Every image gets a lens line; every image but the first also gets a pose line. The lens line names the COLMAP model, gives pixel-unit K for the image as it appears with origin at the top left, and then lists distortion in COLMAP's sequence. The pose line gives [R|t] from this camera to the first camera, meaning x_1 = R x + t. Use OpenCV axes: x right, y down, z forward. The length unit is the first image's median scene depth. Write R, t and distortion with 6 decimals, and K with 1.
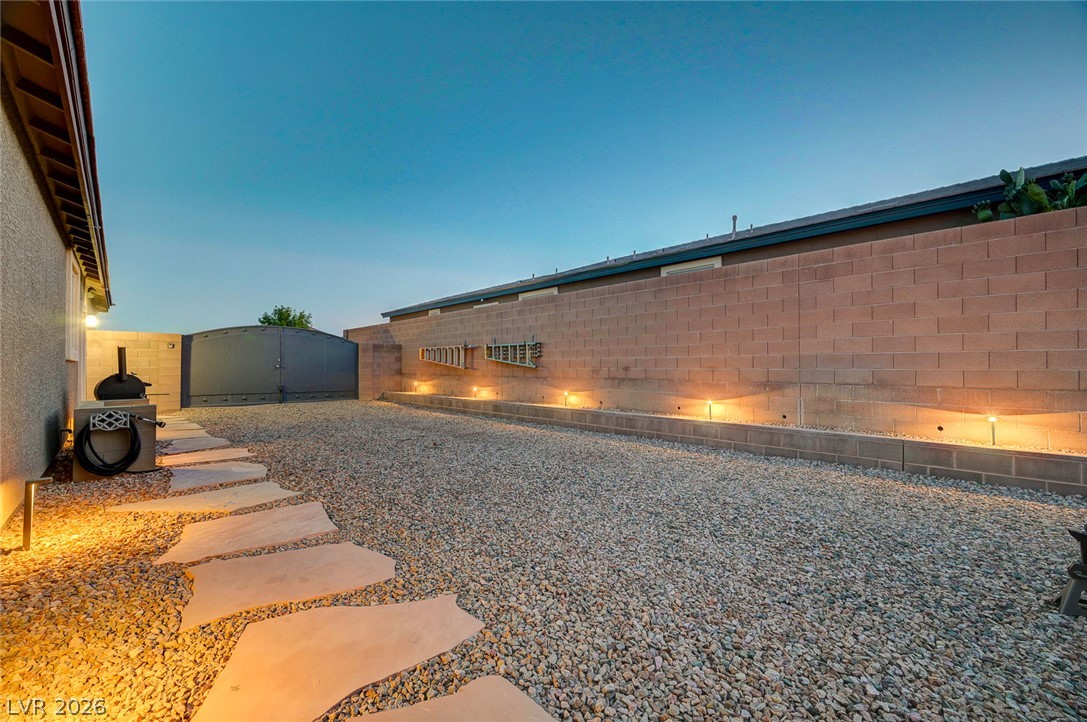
lens RADIAL K [[441.8, 0, 543.5], [0, 441.8, 361.0], [0, 0, 1]] dist [-0.000251, 0.000498]
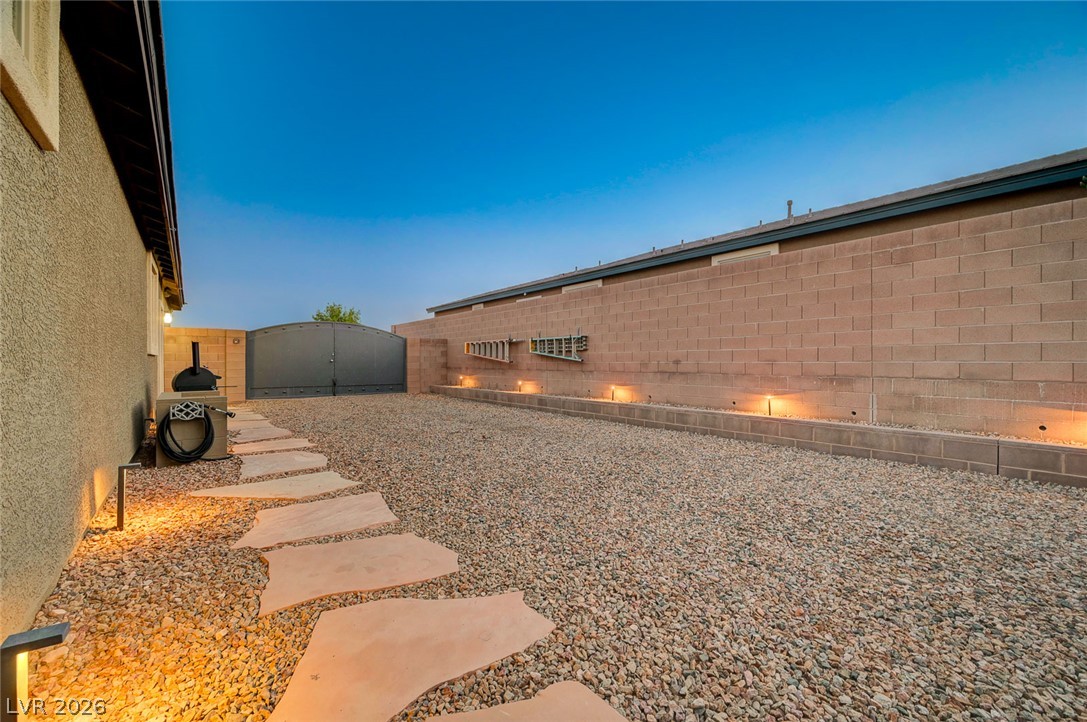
lens RADIAL K [[442.1, 0, 541.1], [0, 442.1, 363.3], [0, 0, 1]] dist [0.000597, 0.000603]
pose [[0.995557, -0.001244, -0.094150, -0.038059], [0.002919, 0.999840, 0.017654, 0.004705], [0.094113, -0.017850, 0.995402, 0.025133]]
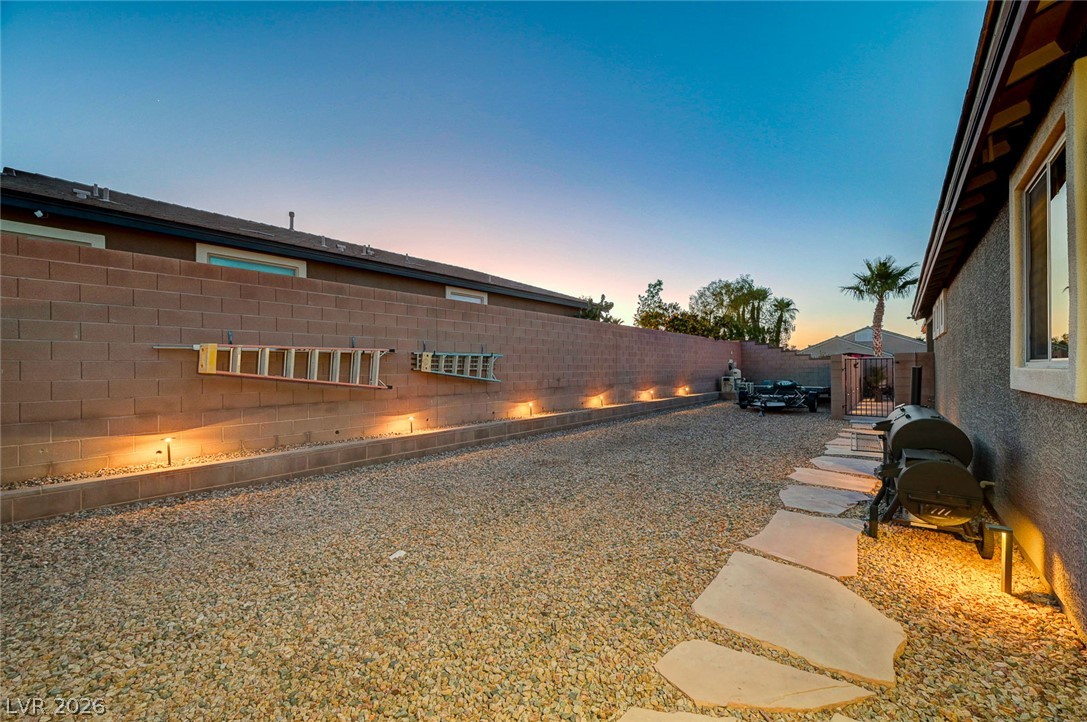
lens RADIAL K [[435.7, 0, 543.5], [0, 435.7, 361.0], [0, 0, 1]] dist [0.010856, 0.000150]
pose [[-0.108157, 0.013745, 0.994039, -2.481302], [-0.012846, 0.999802, -0.015222, -0.042083], [-0.994051, -0.014416, -0.107959, 2.643263]]
